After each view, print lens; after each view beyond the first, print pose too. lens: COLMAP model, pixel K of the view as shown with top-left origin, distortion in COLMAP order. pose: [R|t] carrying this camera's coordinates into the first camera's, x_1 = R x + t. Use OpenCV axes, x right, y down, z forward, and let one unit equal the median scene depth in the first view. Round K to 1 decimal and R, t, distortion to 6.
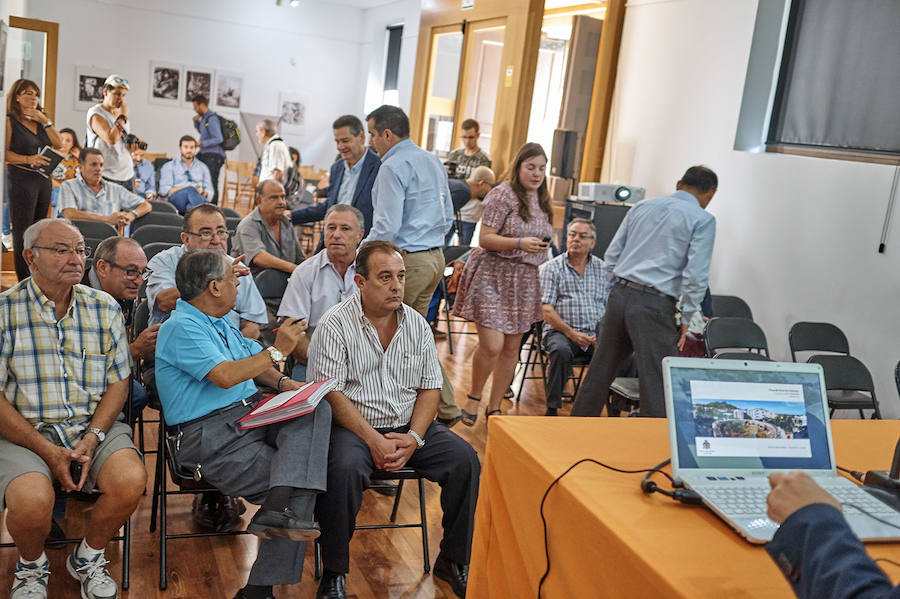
lens RADIAL K [[946.7, 0, 451.6], [0, 946.7, 276.4], [0, 0, 1]] dist [-0.006749, 0.004507]
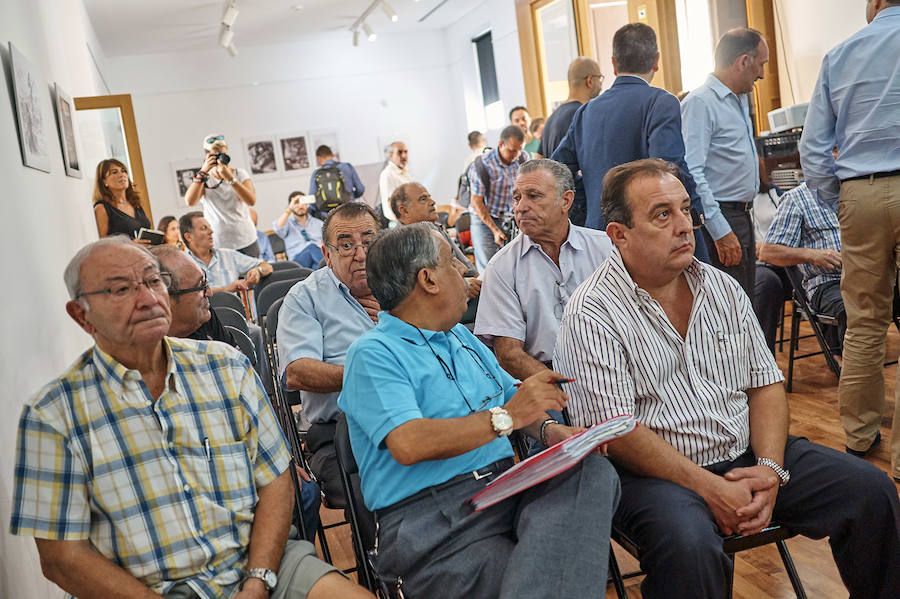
lens RADIAL K [[933.6, 0, 449.5], [0, 933.6, 299.1], [0, 0, 1]] dist [0.013772, 0.012518]
pose [[0.965386, -0.226889, -0.128650, -0.130320], [0.224379, 0.973913, -0.033871, 0.040752], [0.132979, 0.003832, 0.991111, 0.391734]]
